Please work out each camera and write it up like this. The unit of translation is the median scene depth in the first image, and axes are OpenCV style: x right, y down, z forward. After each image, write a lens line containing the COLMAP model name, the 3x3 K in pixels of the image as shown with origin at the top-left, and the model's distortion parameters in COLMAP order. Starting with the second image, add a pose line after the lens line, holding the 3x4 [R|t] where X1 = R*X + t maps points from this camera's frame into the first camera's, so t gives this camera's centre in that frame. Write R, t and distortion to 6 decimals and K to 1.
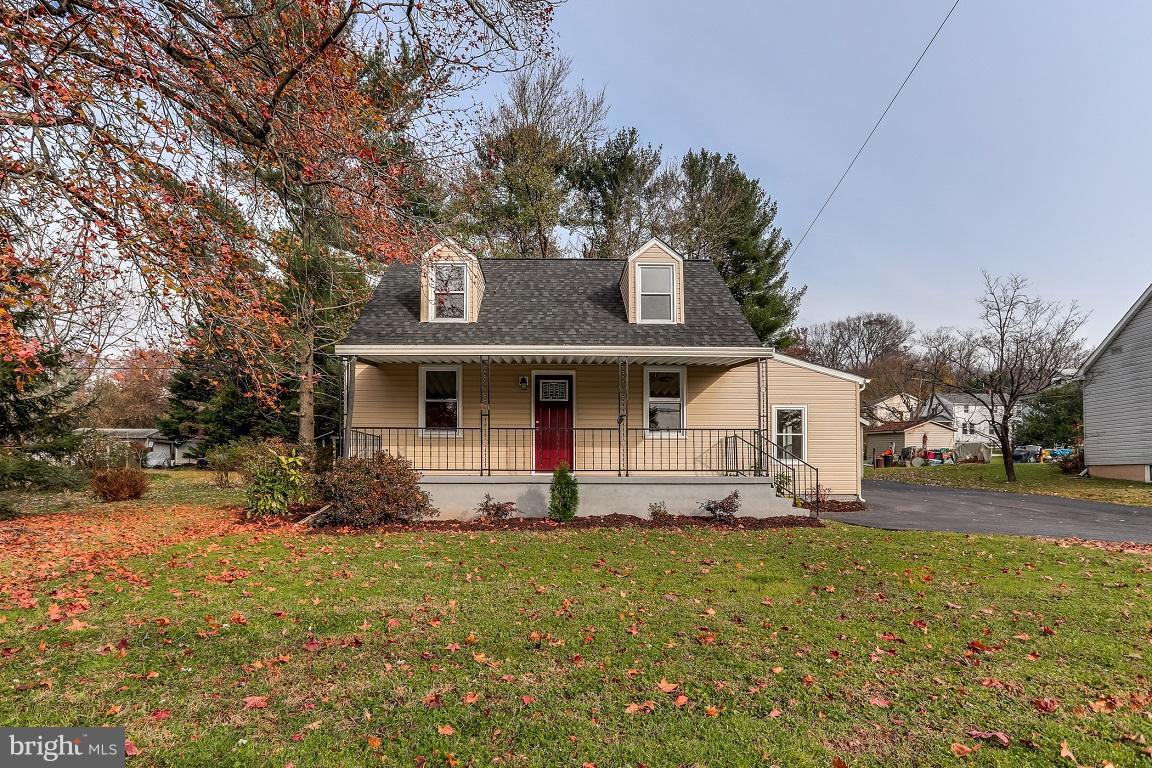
lens RADIAL K [[569.5, 0, 574.5], [0, 569.5, 393.8], [0, 0, 1]] dist [0.001118, 0.000710]
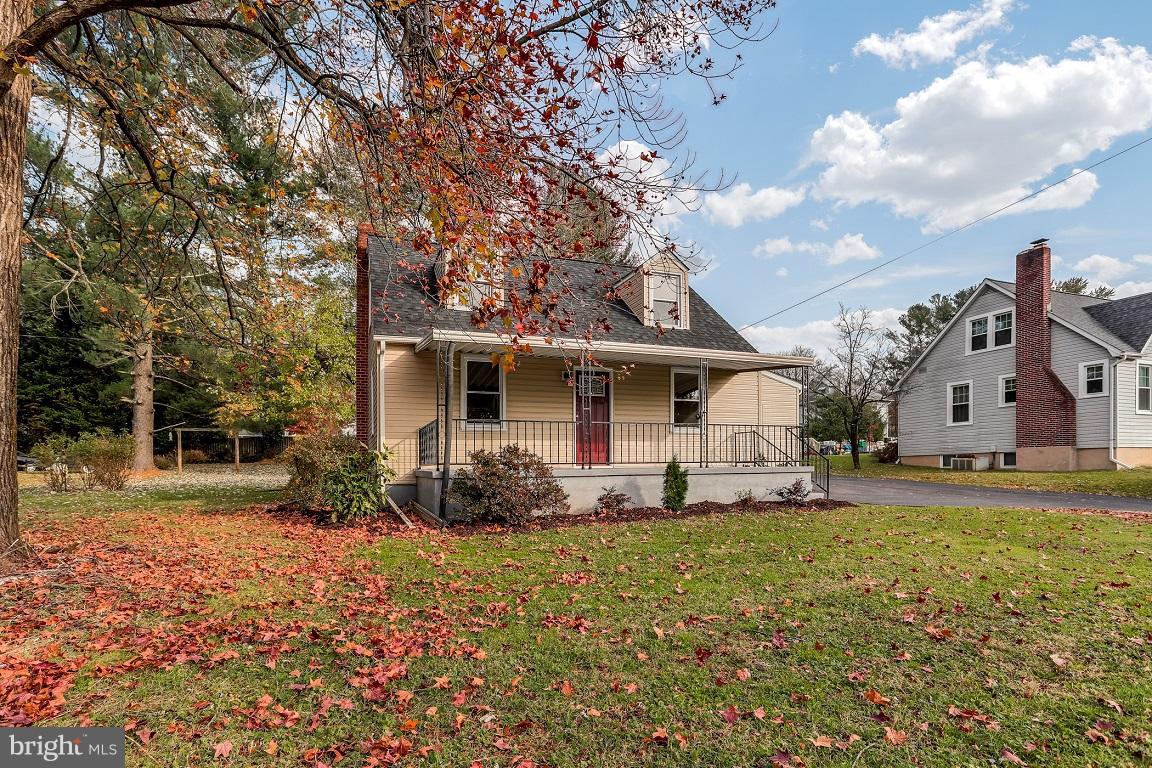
lens RADIAL K [[569.5, 0, 574.5], [0, 569.5, 393.8], [0, 0, 1]] dist [0.001118, 0.000710]
pose [[0.939410, 0.031800, 0.341318, -0.427201], [-0.035743, 0.999347, 0.005270, 0.003180], [-0.340928, -0.017151, 0.939933, 0.031962]]
